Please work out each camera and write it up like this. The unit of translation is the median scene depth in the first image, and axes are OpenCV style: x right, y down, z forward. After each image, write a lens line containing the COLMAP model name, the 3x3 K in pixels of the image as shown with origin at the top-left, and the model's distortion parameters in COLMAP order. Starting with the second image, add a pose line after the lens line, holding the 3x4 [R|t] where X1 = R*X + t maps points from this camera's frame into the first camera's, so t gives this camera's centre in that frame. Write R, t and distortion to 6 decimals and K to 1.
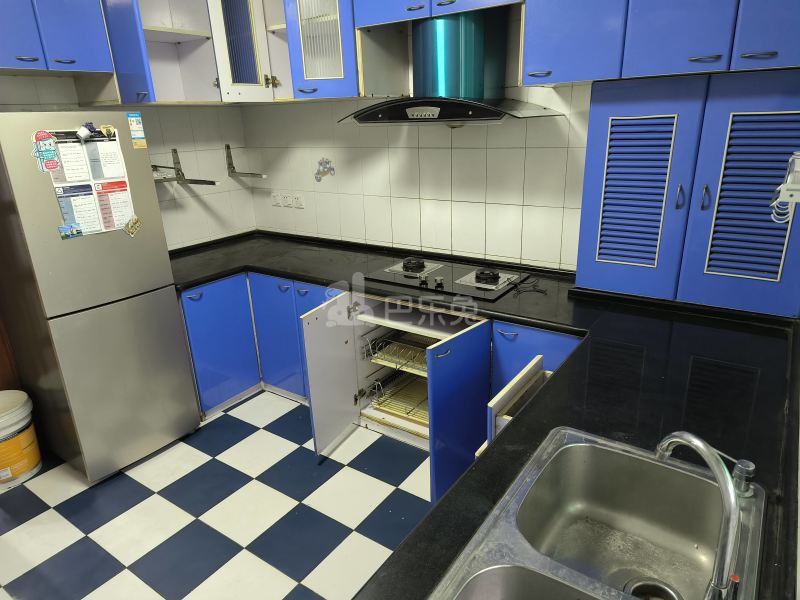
lens RADIAL K [[529.0, 0, 404.1], [0, 529.0, 298.1], [0, 0, 1]] dist [0.071304, -0.052056]
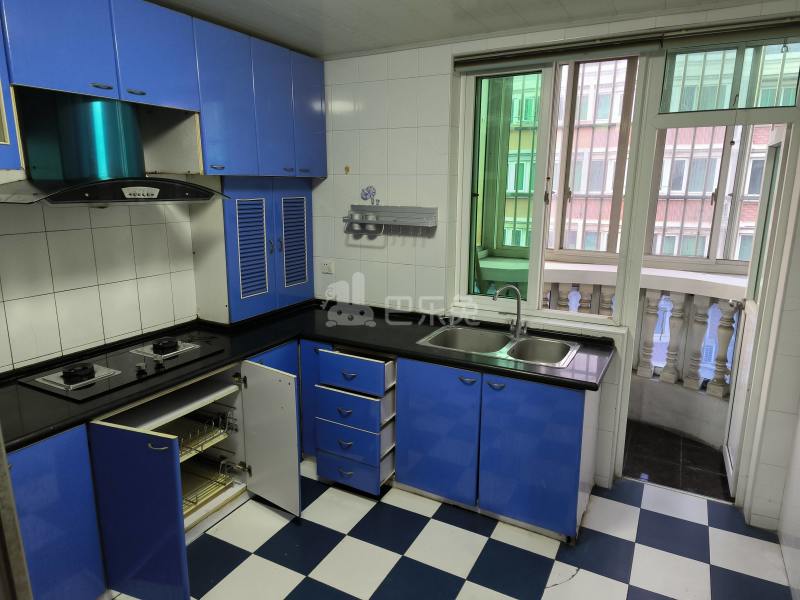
lens RADIAL K [[529.0, 0, 404.1], [0, 529.0, 298.1], [0, 0, 1]] dist [0.071304, -0.052056]
pose [[-0.129029, -0.177400, 0.975644, -0.975334], [0.322545, 0.922861, 0.210459, -0.212162], [-0.937719, 0.341844, -0.061856, 0.647072]]
